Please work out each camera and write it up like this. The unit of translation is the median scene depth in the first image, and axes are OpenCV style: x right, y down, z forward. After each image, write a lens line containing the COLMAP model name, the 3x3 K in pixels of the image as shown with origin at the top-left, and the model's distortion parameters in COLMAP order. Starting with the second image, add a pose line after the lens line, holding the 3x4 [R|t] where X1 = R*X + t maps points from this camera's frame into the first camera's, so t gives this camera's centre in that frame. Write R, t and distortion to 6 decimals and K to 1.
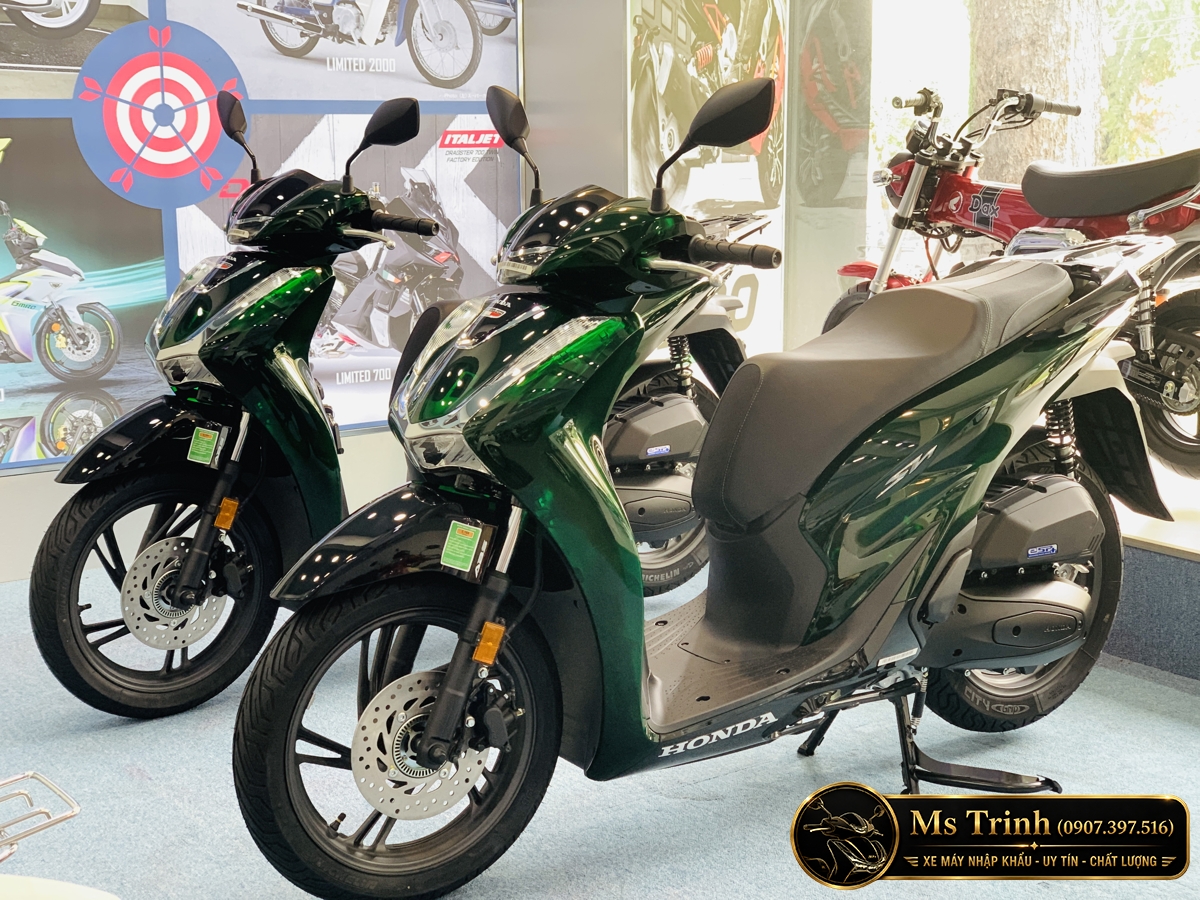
lens RADIAL K [[1842.9, 0, 603.2], [0, 1842.9, 447.8], [0, 0, 1]] dist [0.037143, 0.000000]
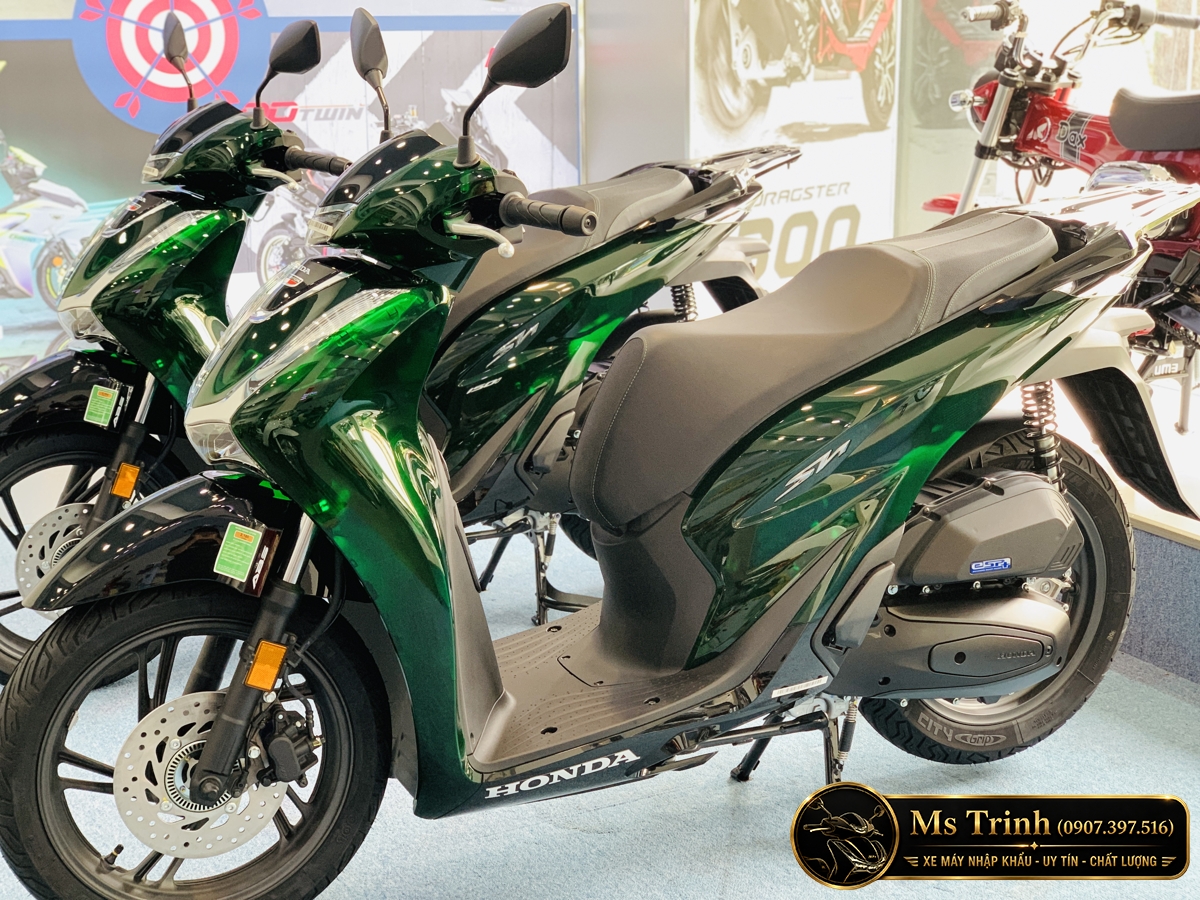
lens RADIAL K [[1842.9, 0, 593.0], [0, 1842.9, 451.7], [0, 0, 1]] dist [0.037143, 0.000000]
pose [[0.987875, 0.028543, -0.152608, 0.161976], [-0.020357, 0.998282, 0.054939, -0.033192], [0.153914, -0.051167, 0.986759, 0.129469]]
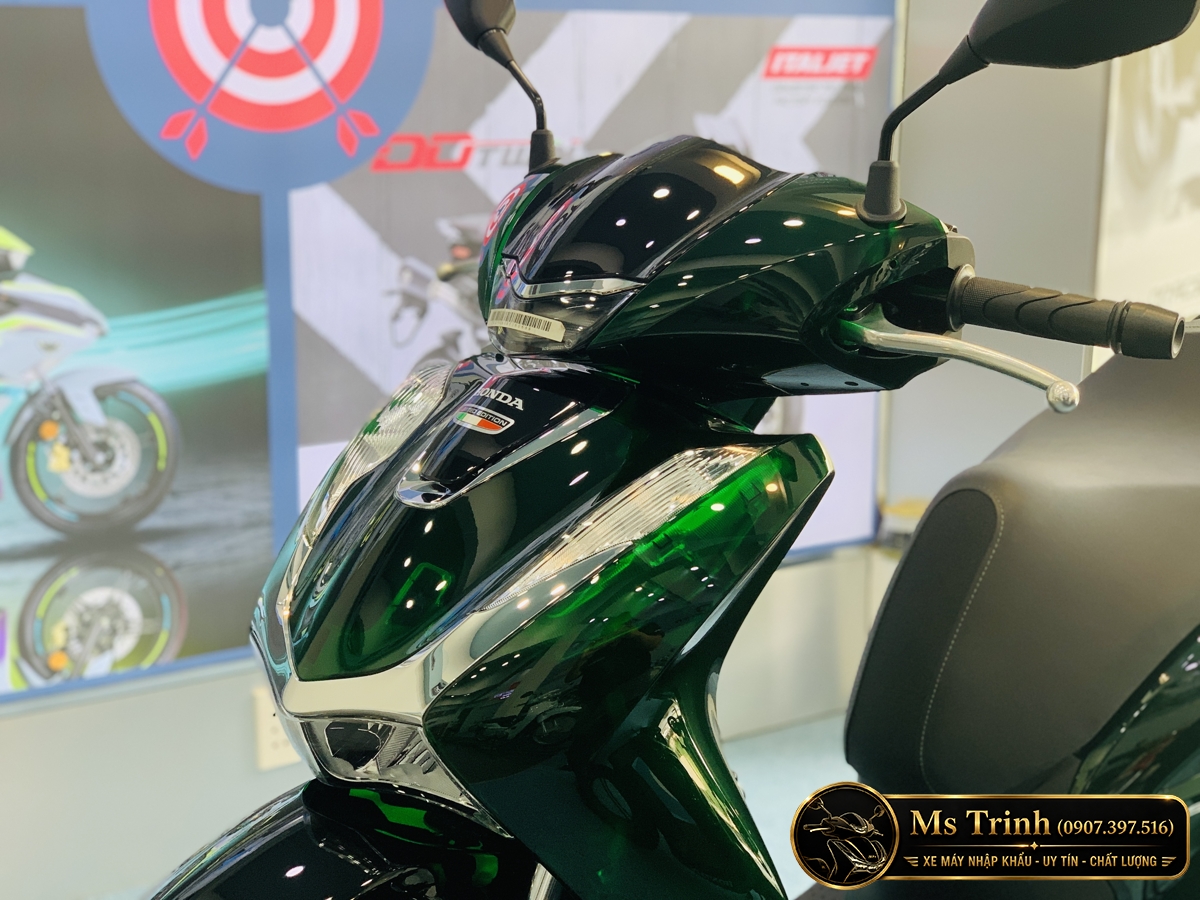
lens RADIAL K [[1842.9, 0, 592.8], [0, 1842.9, 453.9], [0, 0, 1]] dist [0.037143, 0.000000]
pose [[0.999238, 0.023056, -0.031504, -0.175434], [-0.021813, 0.998992, 0.039244, -0.106708], [0.032377, -0.038527, 0.998733, 0.664454]]
